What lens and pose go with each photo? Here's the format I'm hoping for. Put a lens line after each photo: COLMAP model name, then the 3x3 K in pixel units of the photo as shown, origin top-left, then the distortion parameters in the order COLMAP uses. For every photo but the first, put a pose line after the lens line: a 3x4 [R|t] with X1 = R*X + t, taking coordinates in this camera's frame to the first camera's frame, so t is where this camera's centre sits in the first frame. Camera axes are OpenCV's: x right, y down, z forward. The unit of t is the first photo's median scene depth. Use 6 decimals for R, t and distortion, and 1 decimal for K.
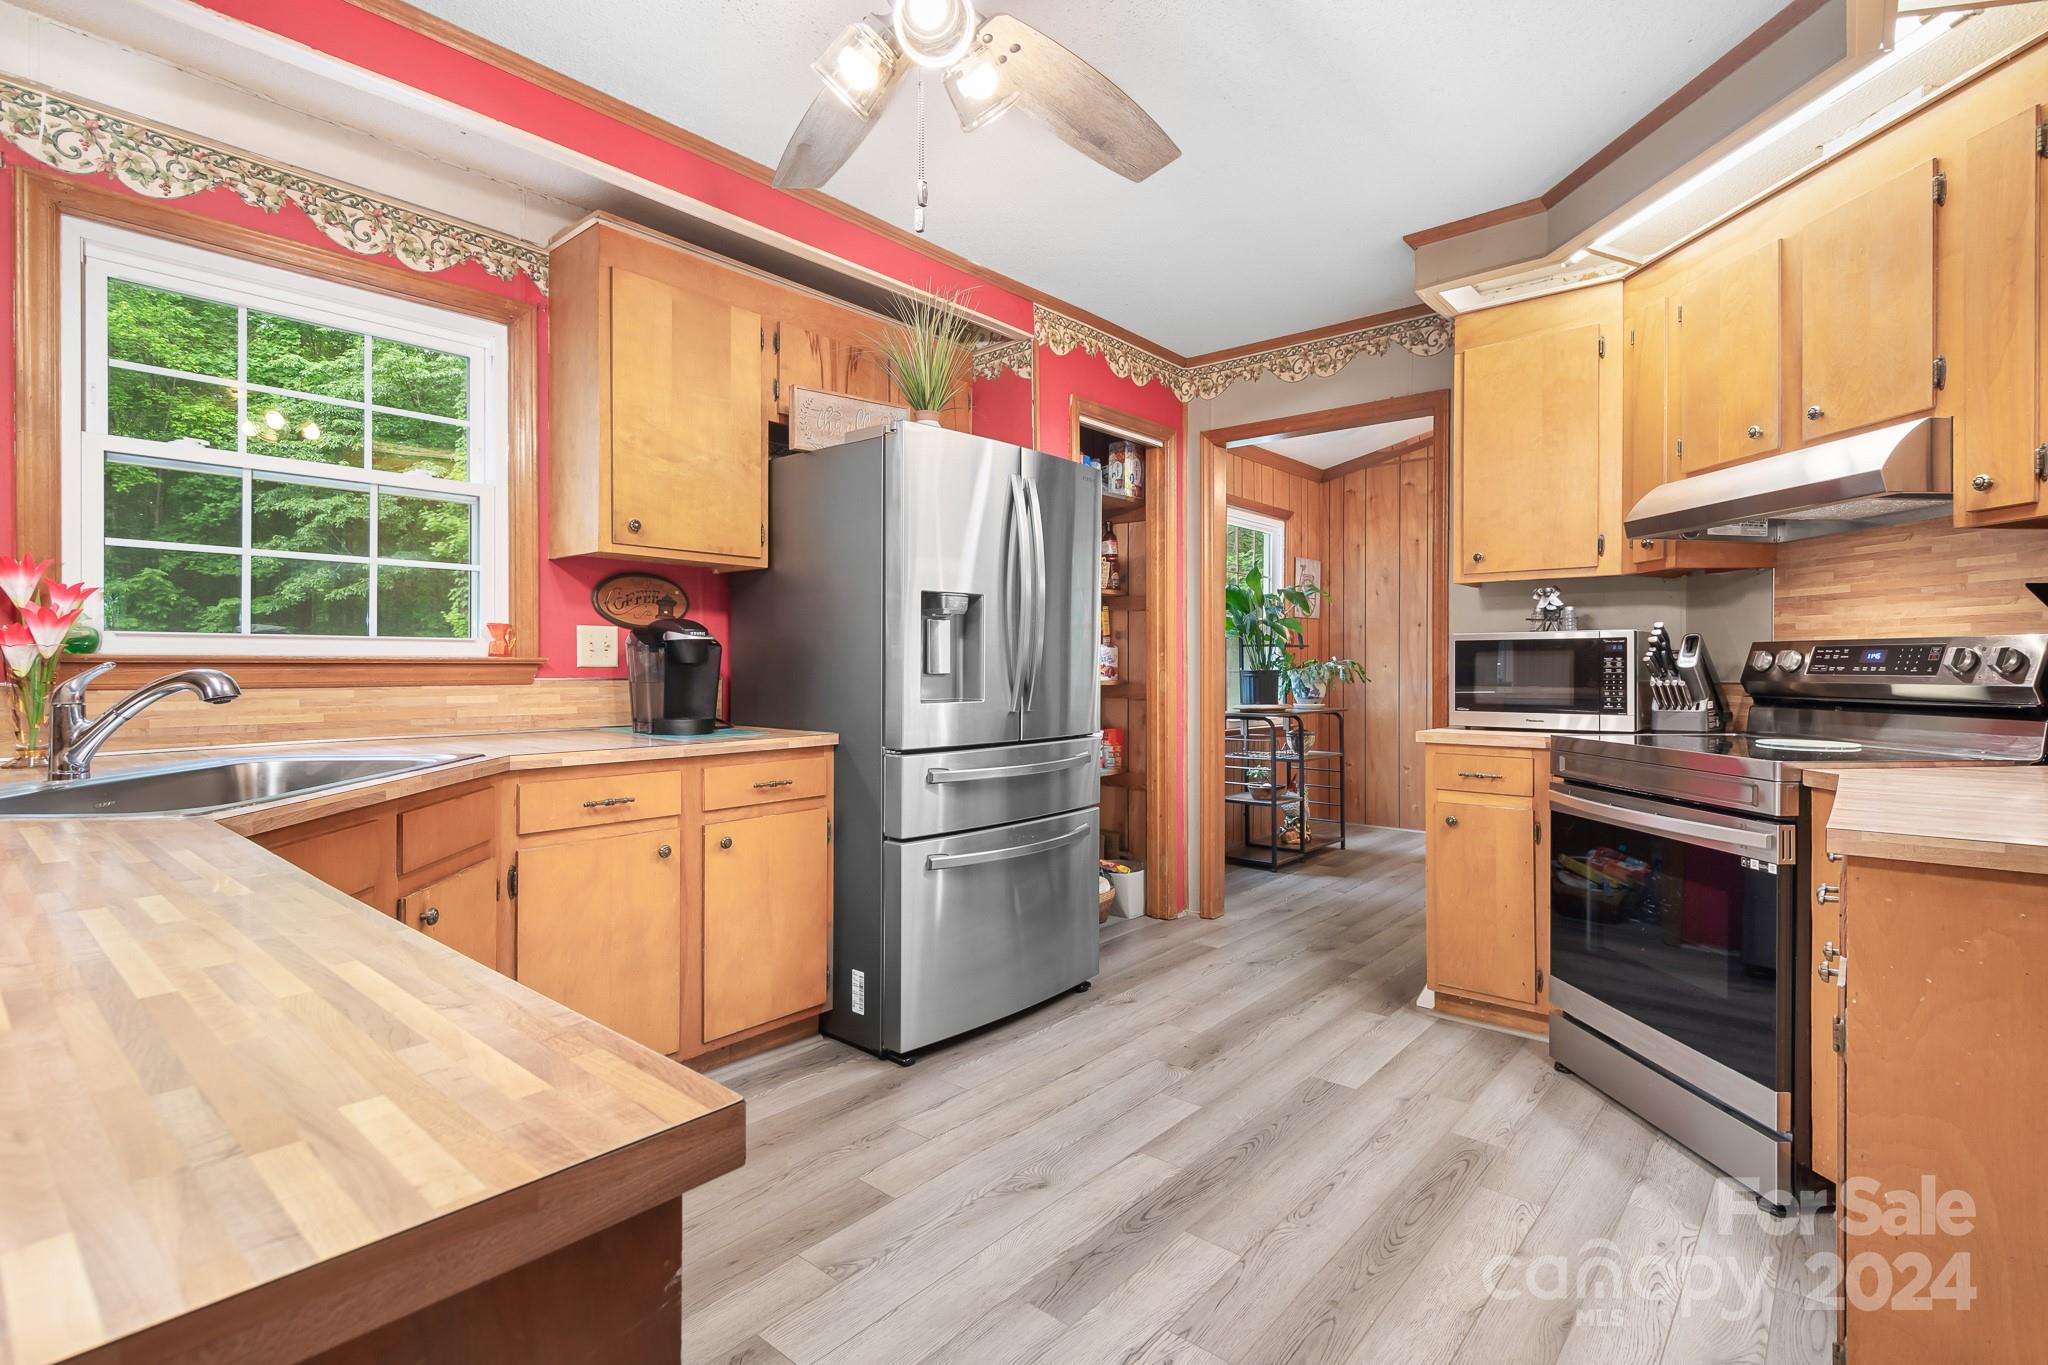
lens RADIAL K [[975.7, 0, 1024.0], [0, 975.7, 682.5], [0, 0, 1]] dist [-0.003873, -0.000930]
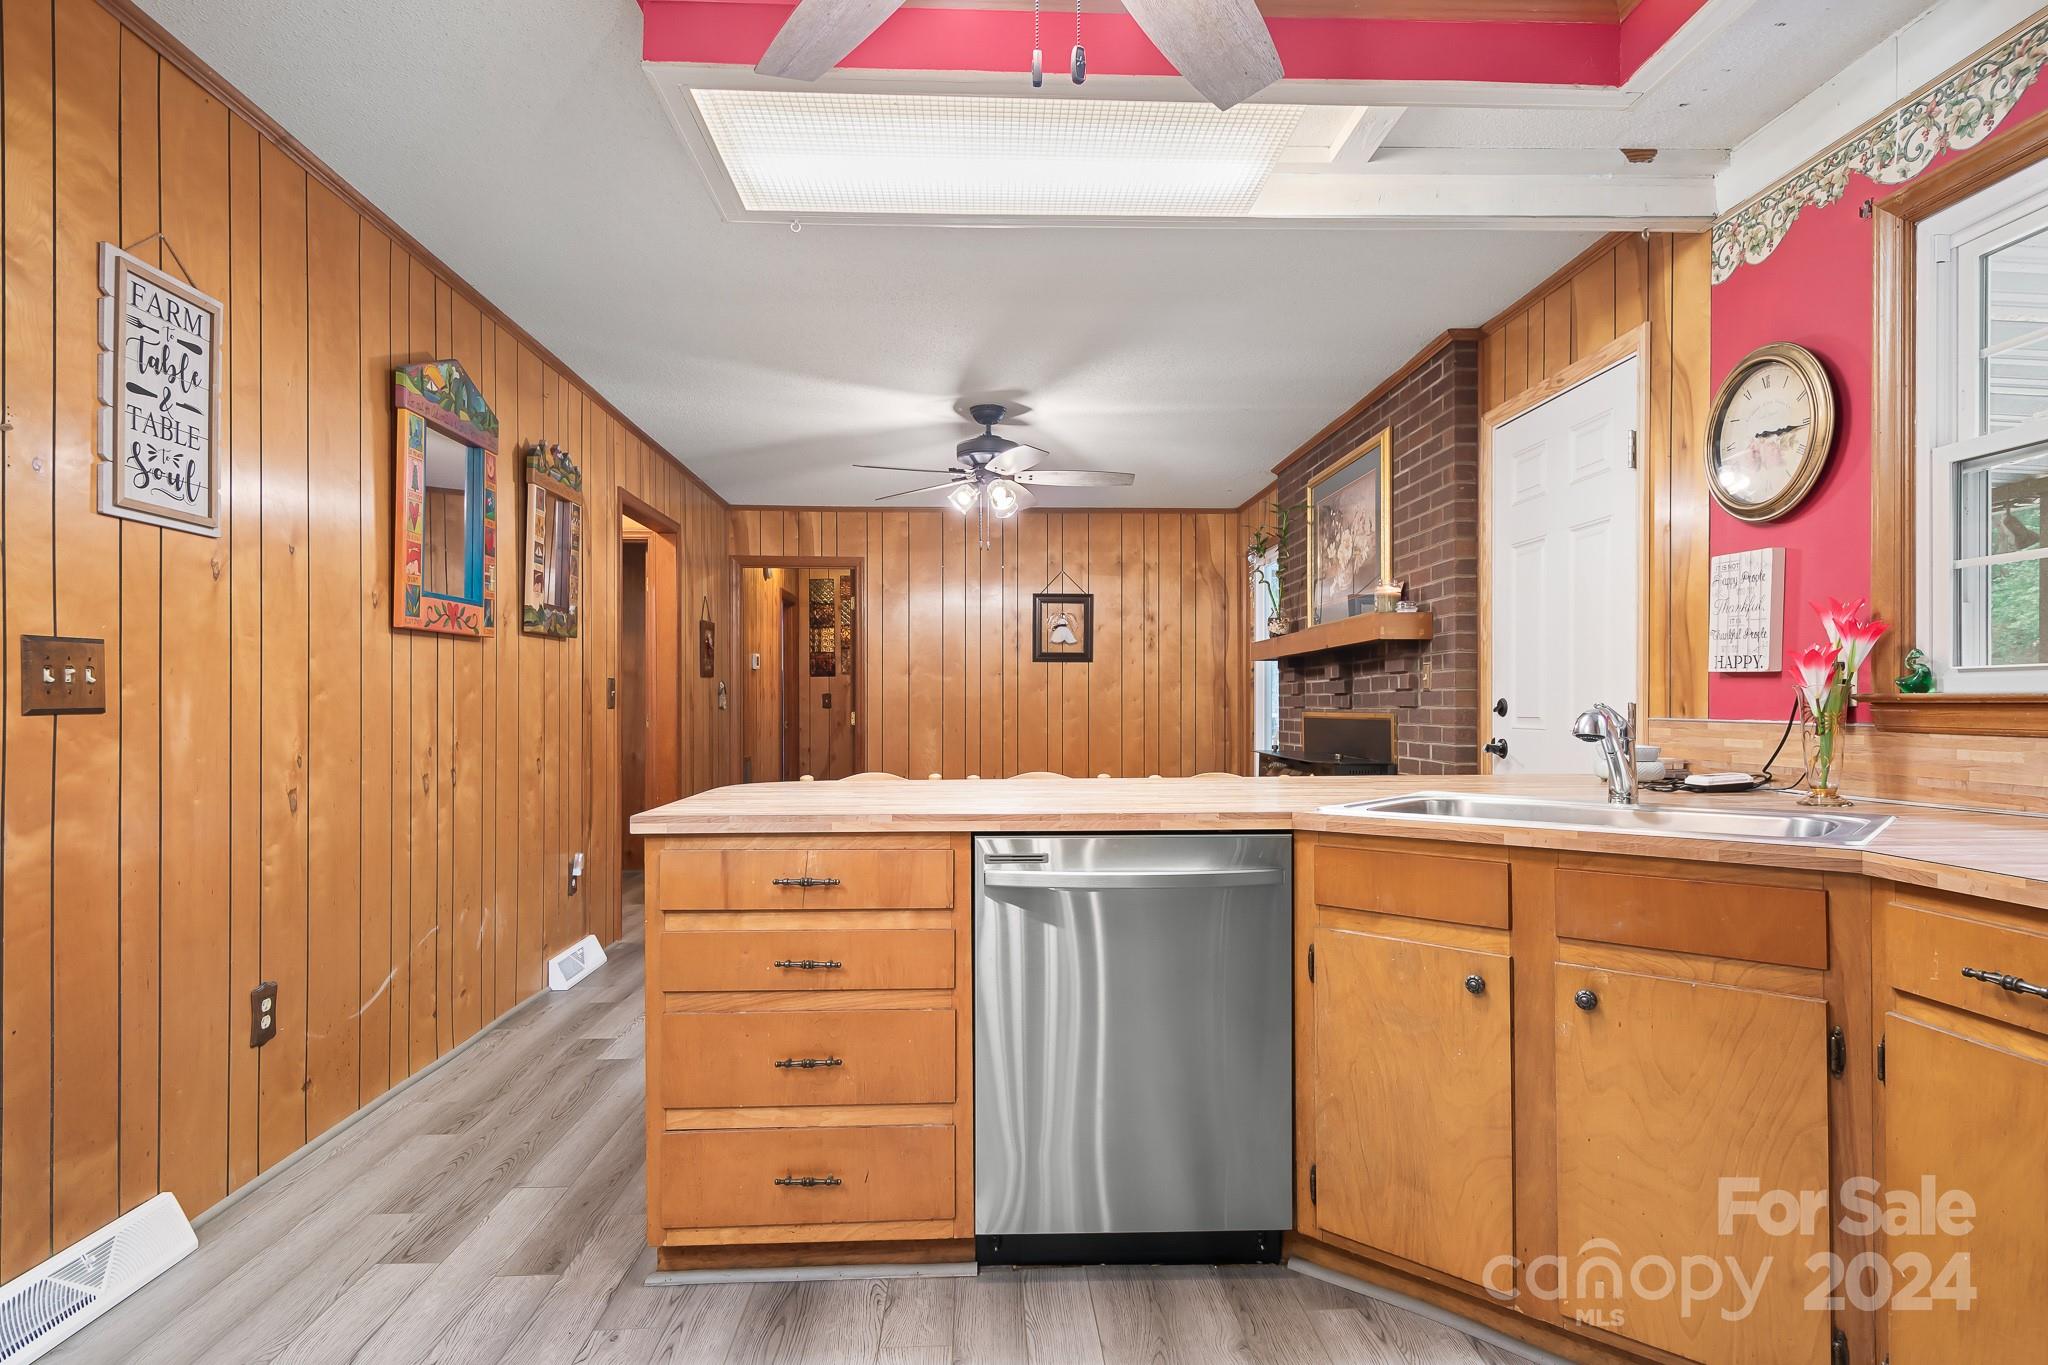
lens RADIAL K [[1063.6, 0, 1027.5], [0, 1063.6, 706.9], [0, 0, 1]] dist [0.000167, -0.000322]
pose [[-0.732662, -0.000746, -0.680592, 0.234990], [-0.016644, 0.999720, 0.016821, -0.013676], [0.680389, 0.023652, -0.732469, 0.830026]]
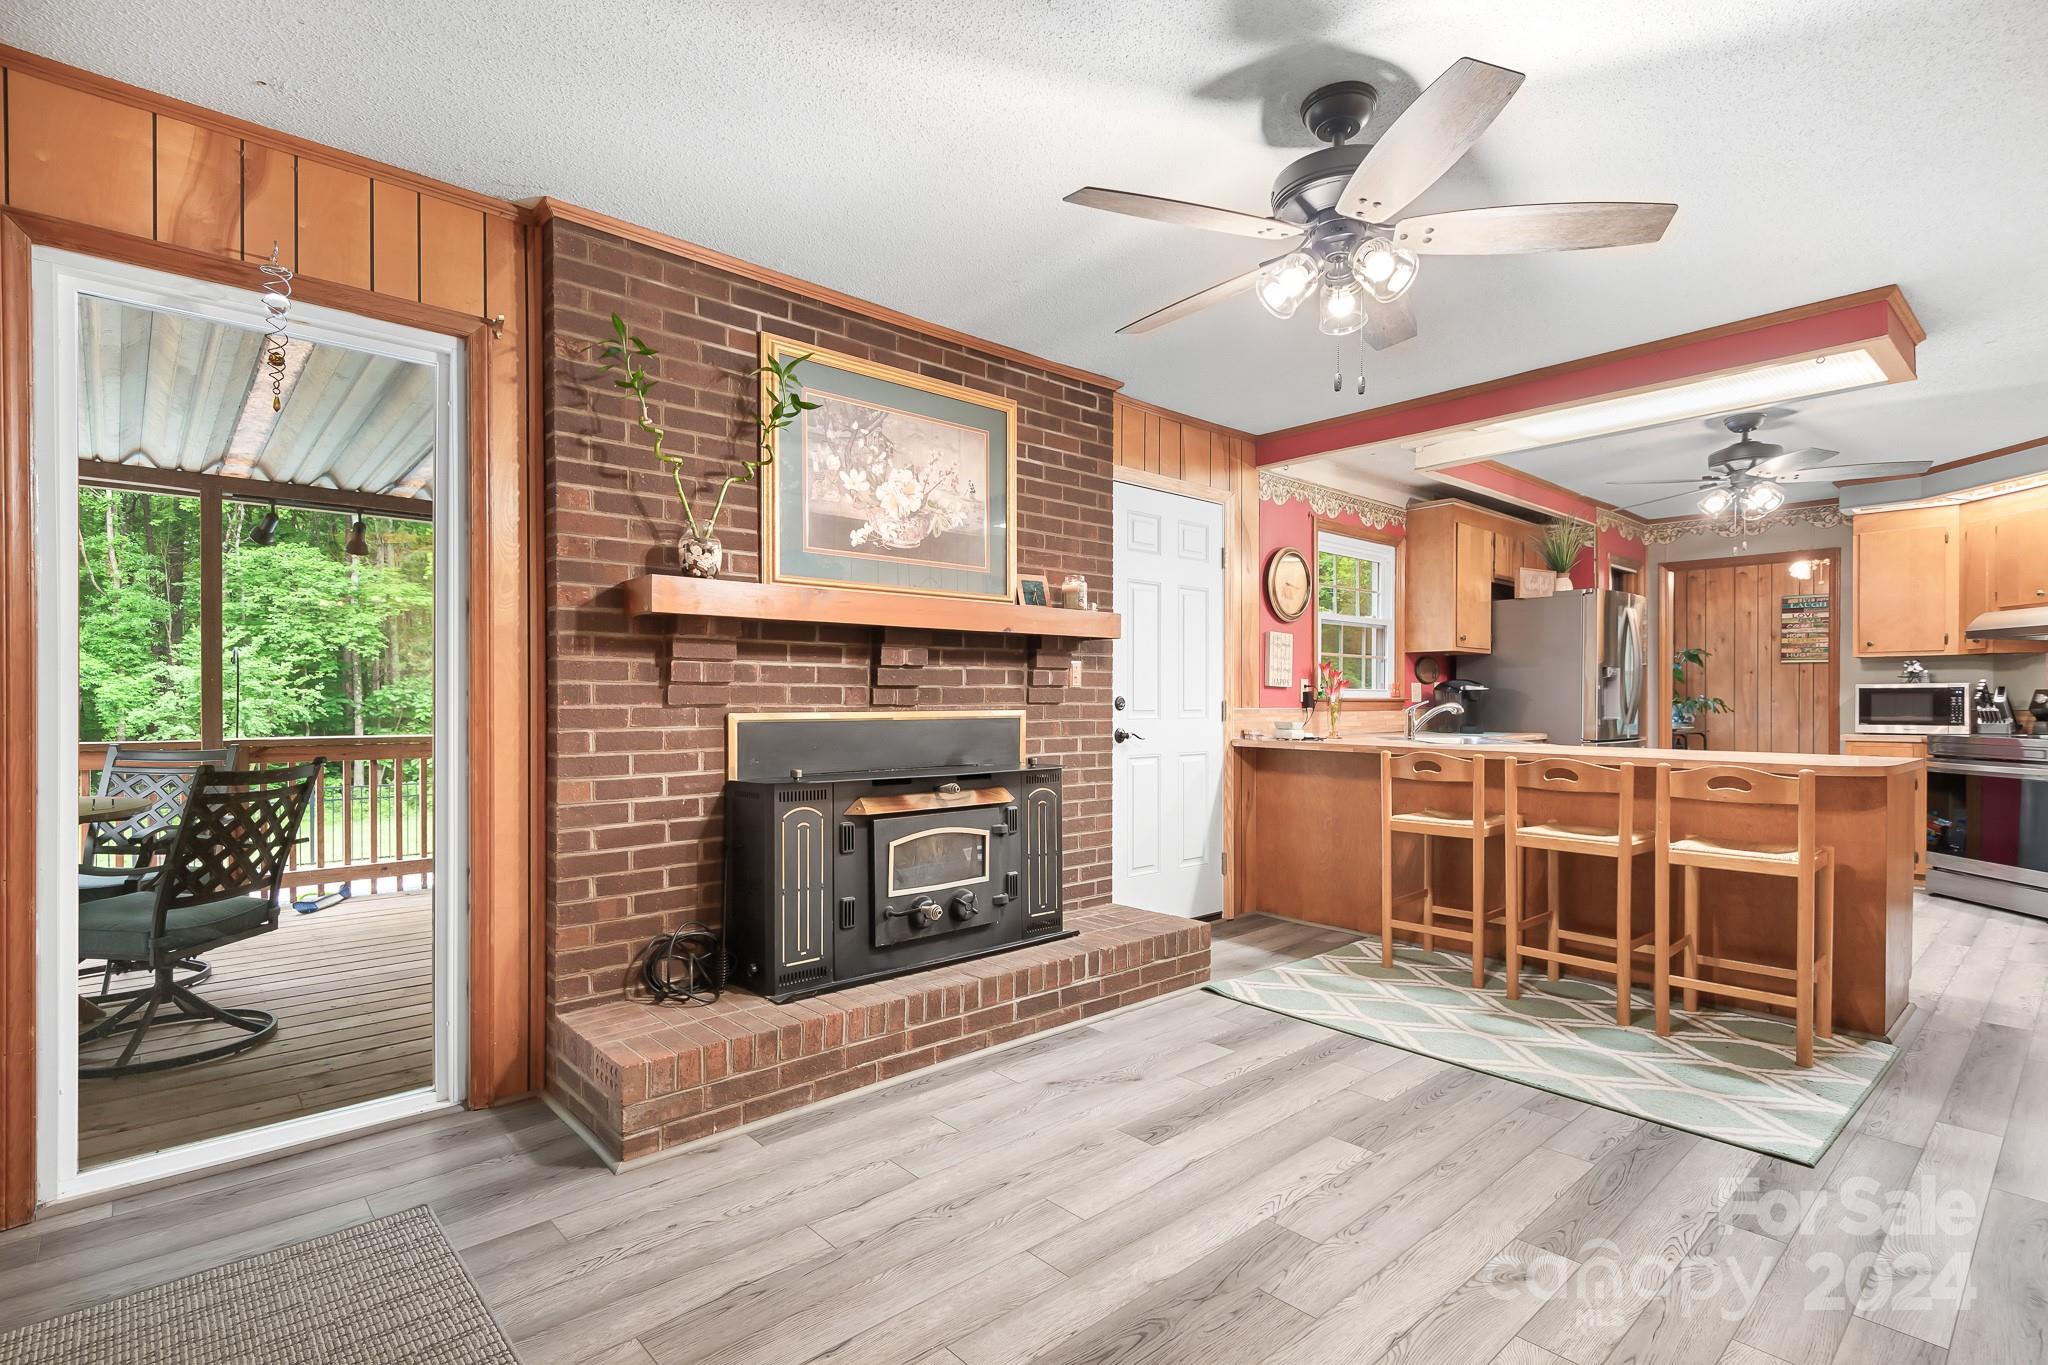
lens RADIAL K [[991.7, 0, 1024.0], [0, 991.7, 682.5], [0, 0, 1]] dist [0.021917, -0.024272]
pose [[0.990969, -0.002868, -0.134059, -0.996687], [-0.002304, 0.999260, -0.038406, 0.025785], [0.134070, 0.038368, 0.990229, -1.241547]]
